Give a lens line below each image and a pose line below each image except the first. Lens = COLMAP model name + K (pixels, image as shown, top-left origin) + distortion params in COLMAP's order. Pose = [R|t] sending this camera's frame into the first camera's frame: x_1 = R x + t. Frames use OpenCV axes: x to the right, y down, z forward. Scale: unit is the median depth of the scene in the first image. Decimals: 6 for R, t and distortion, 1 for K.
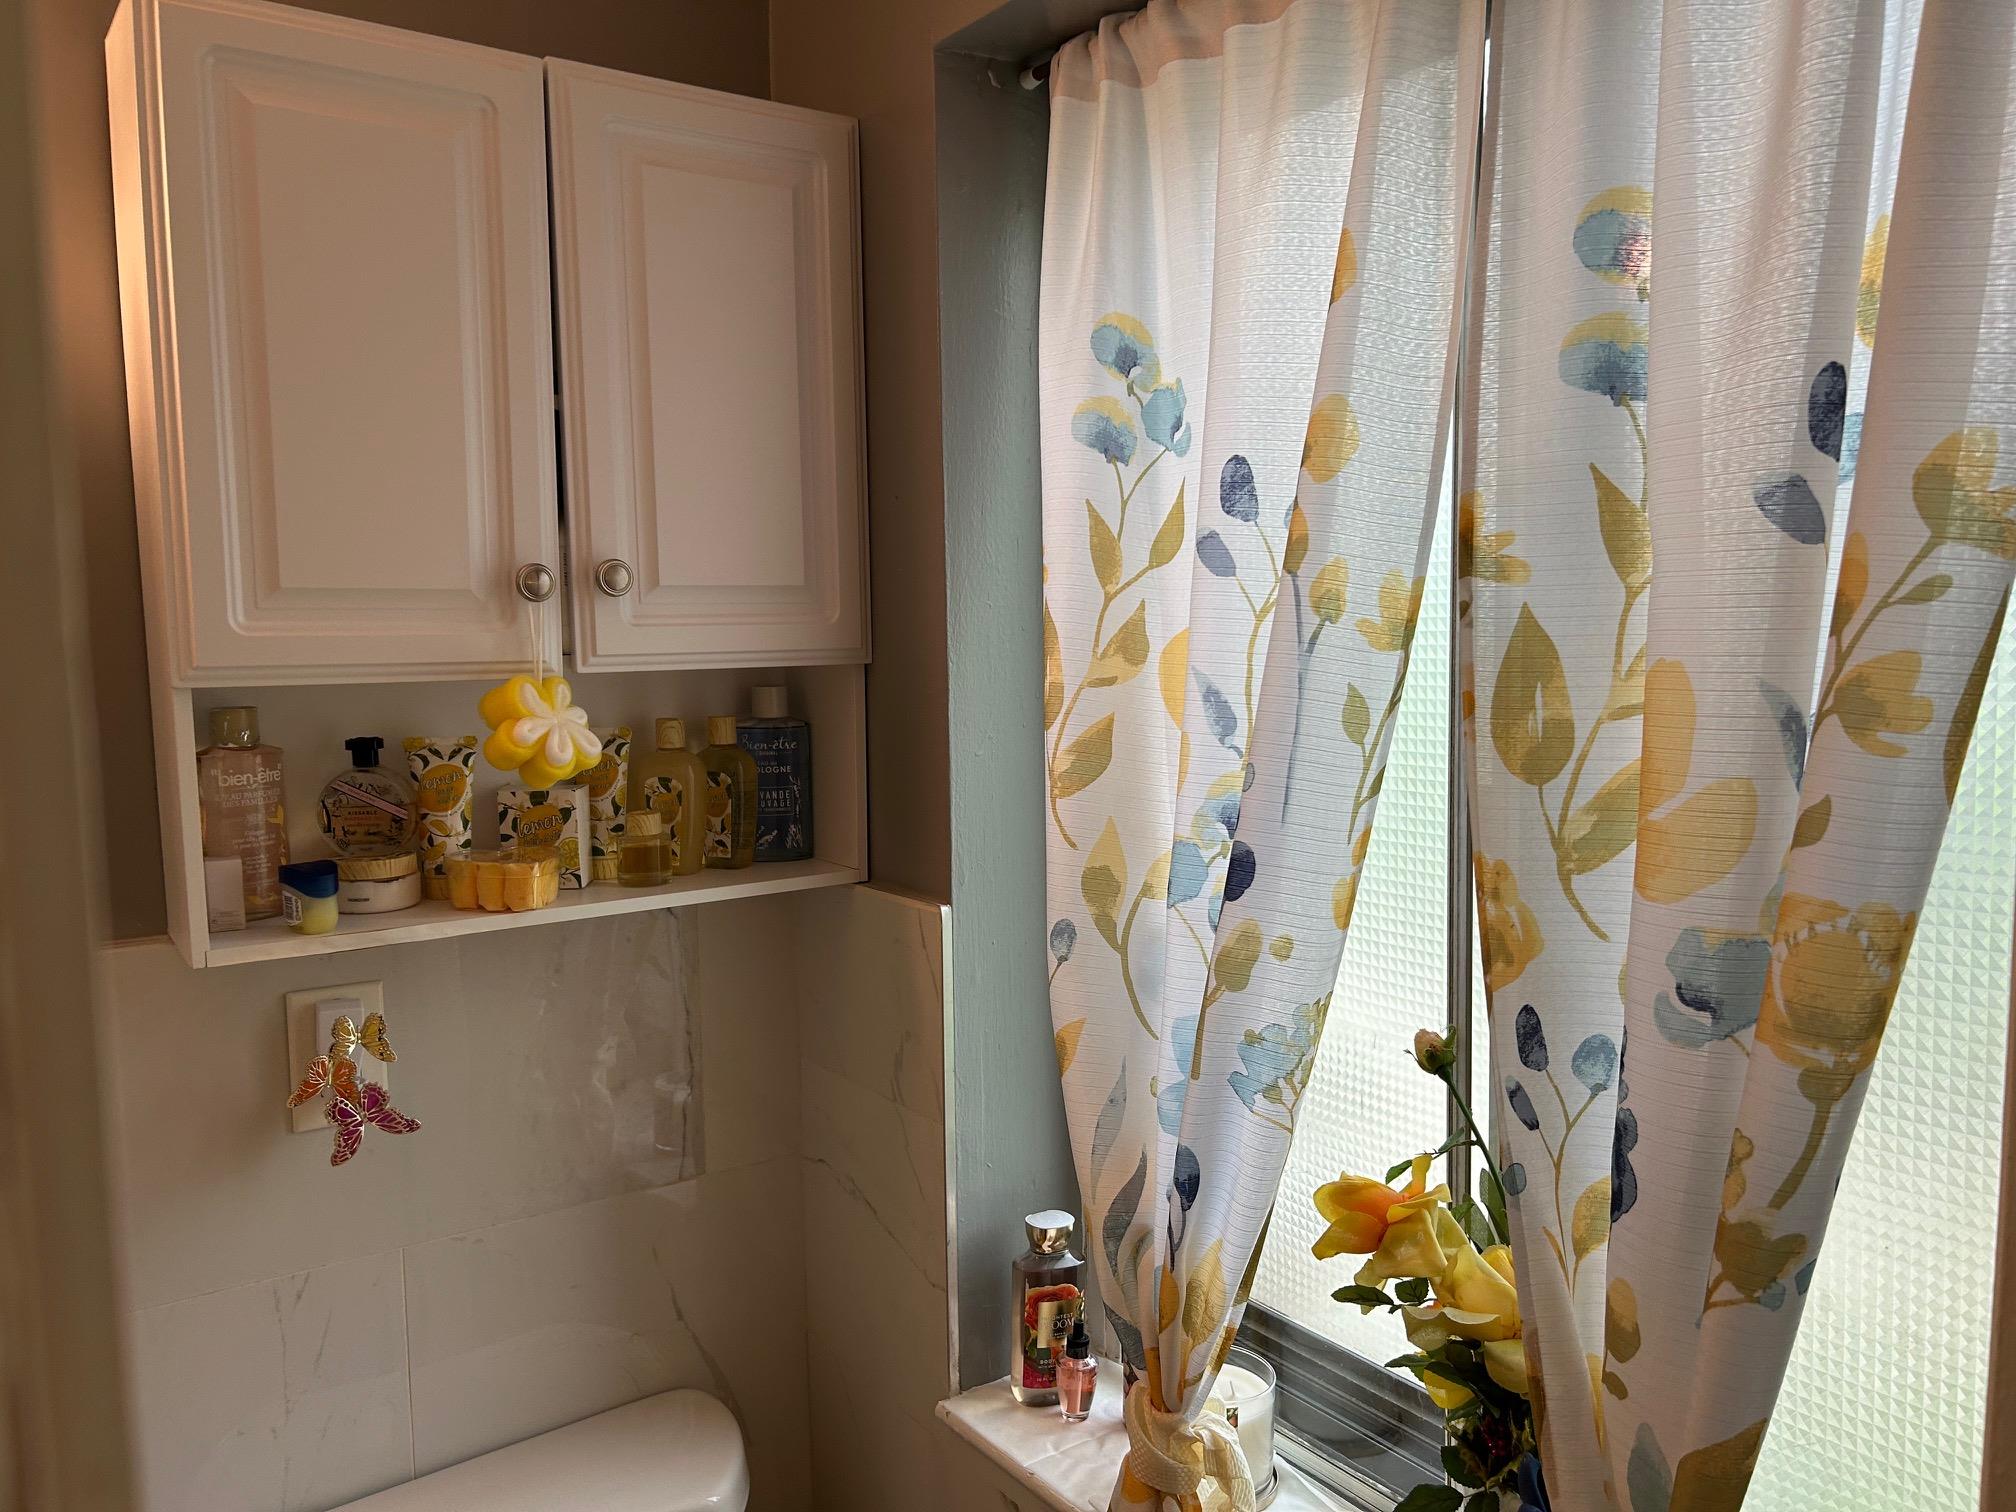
lens RADIAL K [[1528.3, 0, 1009.3], [0, 1528.3, 768.1], [0, 0, 1]] dist [0.062751, -0.086422]
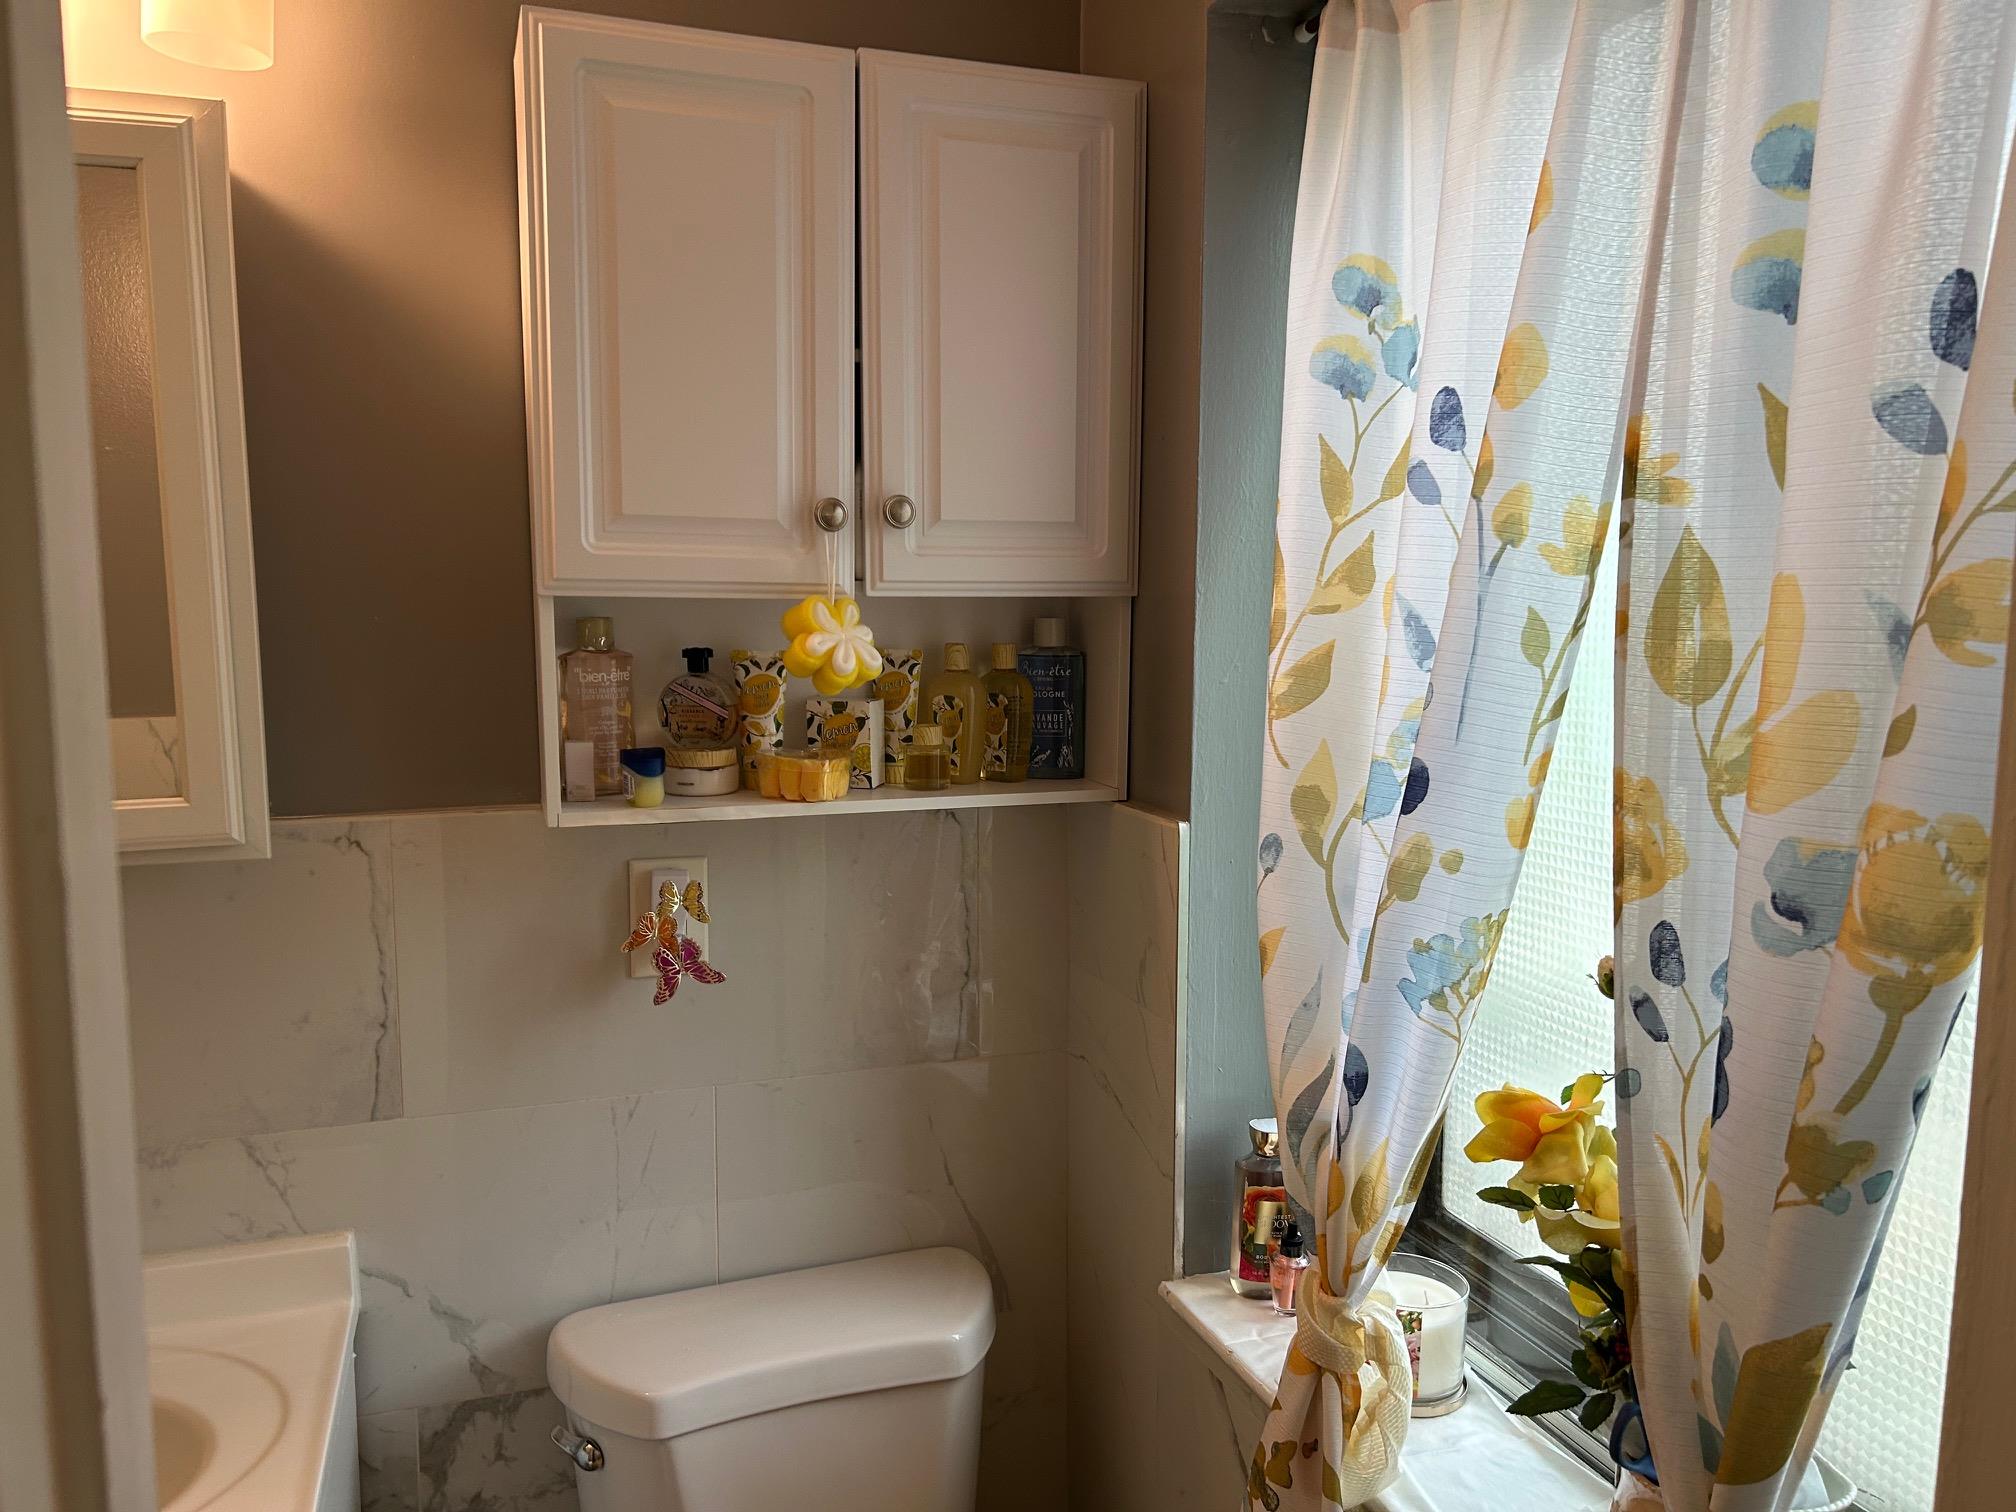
lens RADIAL K [[1528.3, 0, 1009.3], [0, 1528.3, 768.1], [0, 0, 1]] dist [0.062751, -0.086422]
pose [[0.962697, 0.049602, -0.265997, 0.146122], [-0.044460, 0.998690, 0.025322, 0.036821], [0.266905, -0.012551, 0.963641, -0.073986]]
